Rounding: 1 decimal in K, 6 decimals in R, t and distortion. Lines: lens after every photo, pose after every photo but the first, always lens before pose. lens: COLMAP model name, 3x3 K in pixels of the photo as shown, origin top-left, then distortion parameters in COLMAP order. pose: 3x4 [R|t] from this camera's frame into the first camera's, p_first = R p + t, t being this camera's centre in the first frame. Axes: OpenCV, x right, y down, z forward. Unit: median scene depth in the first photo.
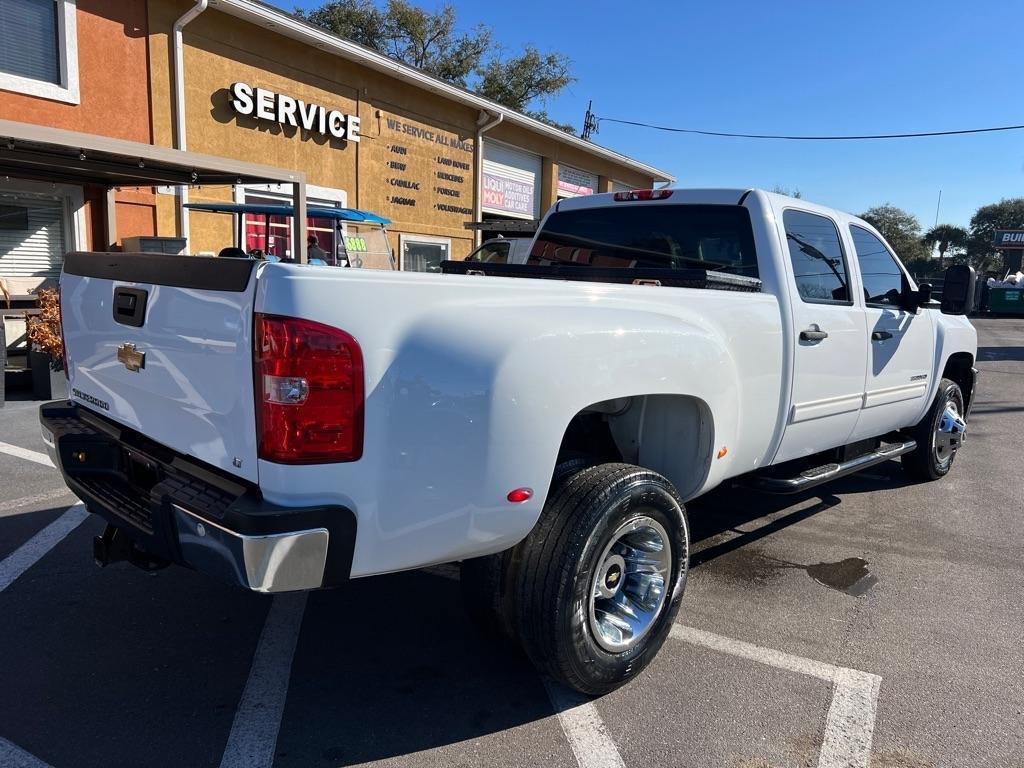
lens RADIAL K [[779.1, 0, 523.2], [0, 779.1, 377.8], [0, 0, 1]] dist [0.054696, -0.067547]
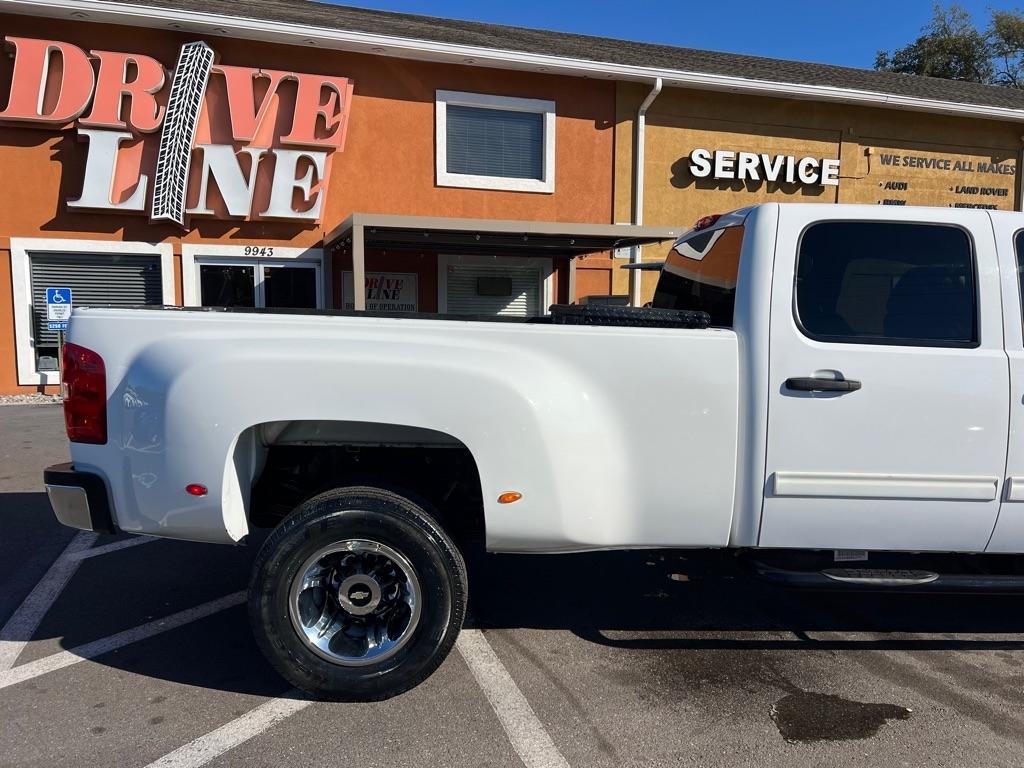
lens RADIAL K [[767.5, 0, 507.7], [0, 767.5, 390.0], [0, 0, 1]] dist [0.056862, -0.065118]
pose [[0.713041, 0.040287, -0.699964, 0.251552], [-0.076464, 0.996861, -0.020517, -0.003897], [0.696941, 0.068152, 0.713883, 0.096684]]
